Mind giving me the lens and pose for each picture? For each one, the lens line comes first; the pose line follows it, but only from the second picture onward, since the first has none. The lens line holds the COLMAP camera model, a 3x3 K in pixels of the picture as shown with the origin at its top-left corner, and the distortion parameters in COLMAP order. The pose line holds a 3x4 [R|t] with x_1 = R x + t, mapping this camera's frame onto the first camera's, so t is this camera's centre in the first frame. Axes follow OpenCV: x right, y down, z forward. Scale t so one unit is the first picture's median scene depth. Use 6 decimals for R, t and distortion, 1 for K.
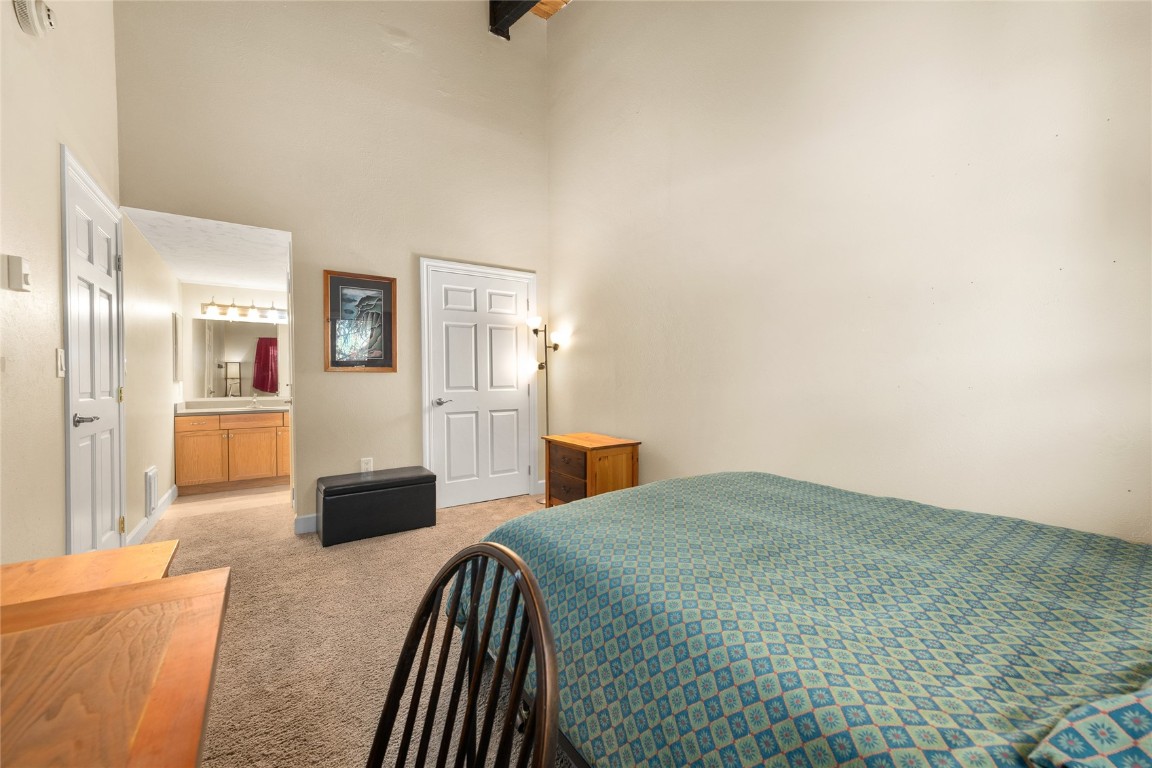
lens RADIAL K [[454.8, 0, 579.7], [0, 454.8, 385.3], [0, 0, 1]] dist [0.016178, -0.004374]
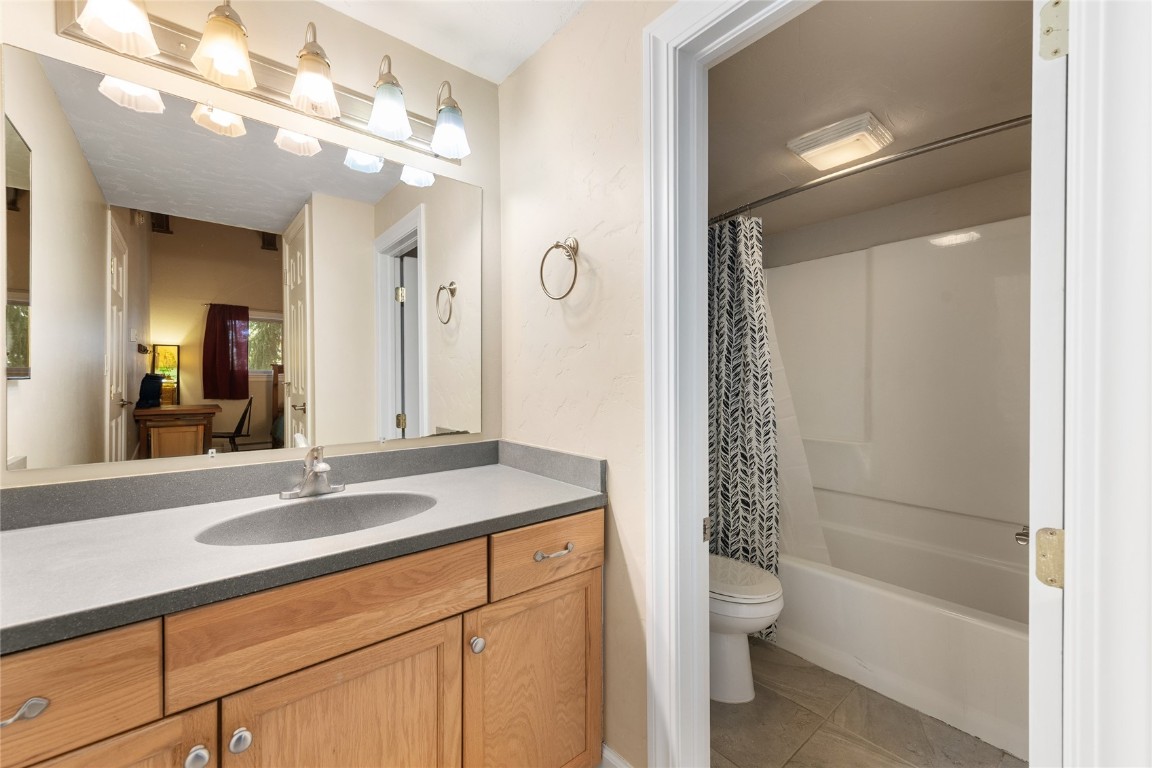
lens RADIAL K [[457.9, 0, 576.0], [0, 457.9, 390.1], [0, 0, 1]] dist [0.017678, -0.004818]
pose [[0.995812, 0.008424, 0.091040, -0.359539], [-0.009682, 0.999863, 0.013389, -0.005410], [-0.090915, -0.014214, 0.995757, 0.453179]]
